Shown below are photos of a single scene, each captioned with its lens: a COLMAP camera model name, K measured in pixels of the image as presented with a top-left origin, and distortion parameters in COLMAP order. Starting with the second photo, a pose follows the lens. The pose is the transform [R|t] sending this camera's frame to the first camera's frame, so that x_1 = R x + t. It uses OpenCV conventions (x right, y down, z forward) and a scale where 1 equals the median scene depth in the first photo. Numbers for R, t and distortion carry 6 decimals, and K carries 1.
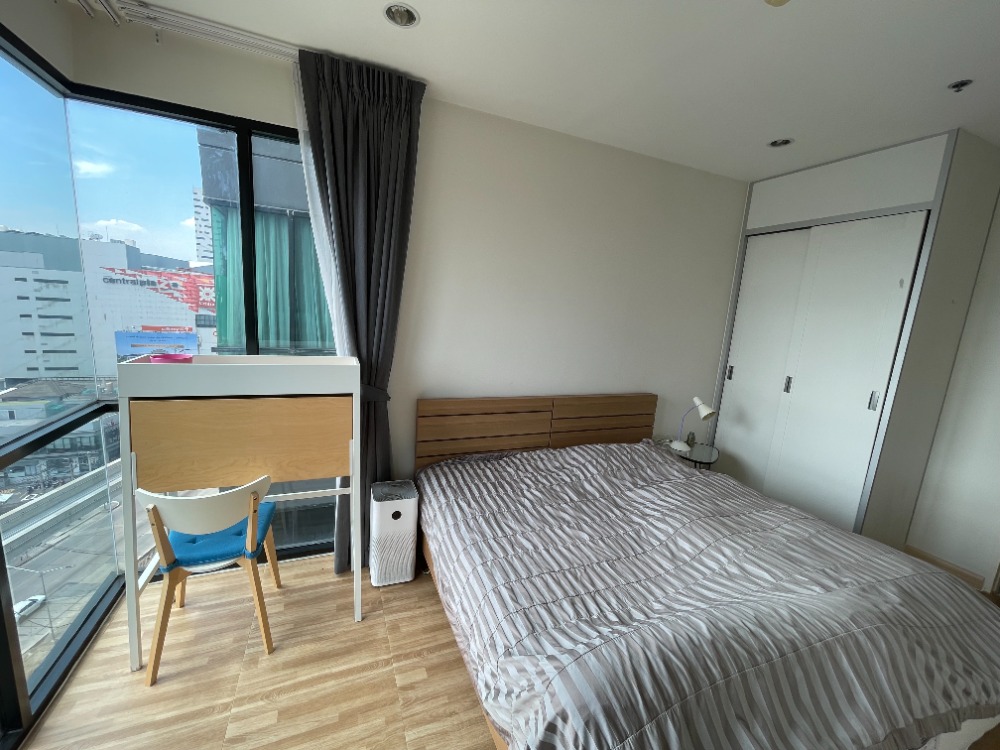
lens RADIAL K [[401.9, 0, 499.7], [0, 401.9, 377.4], [0, 0, 1]] dist [-0.000795, -0.000109]
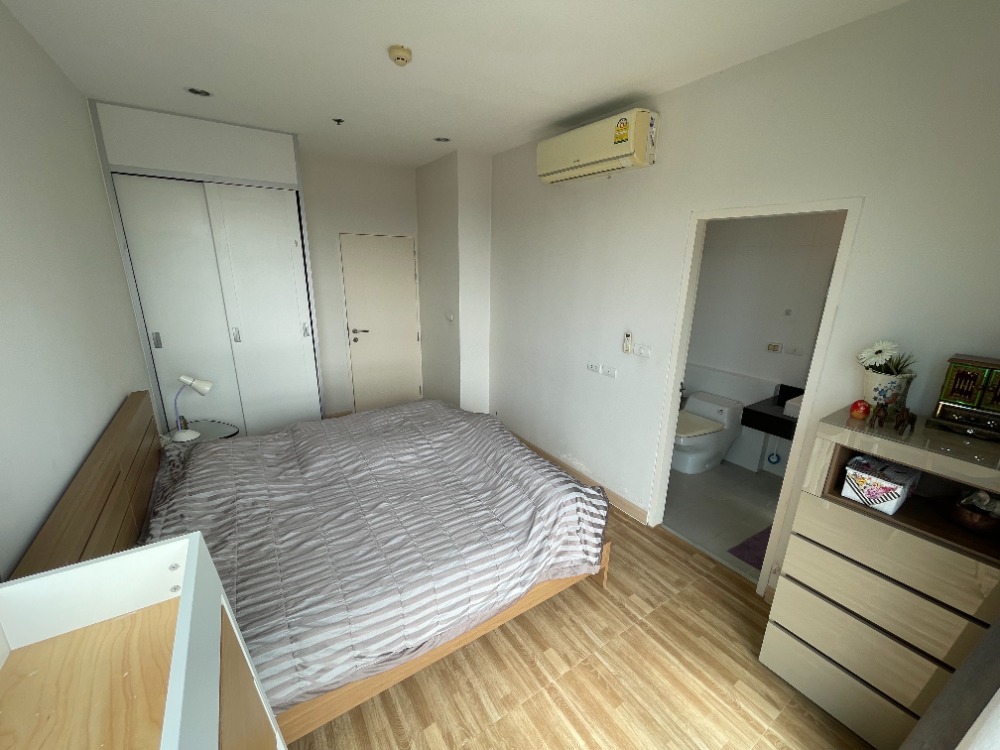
lens RADIAL K [[401.9, 0, 499.7], [0, 401.9, 377.4], [0, 0, 1]] dist [-0.000795, -0.000109]
pose [[-0.179094, -0.336047, 0.924661, -0.780927], [0.145378, 0.920499, 0.362693, -0.291503], [-0.973032, 0.199382, -0.116002, 0.791072]]
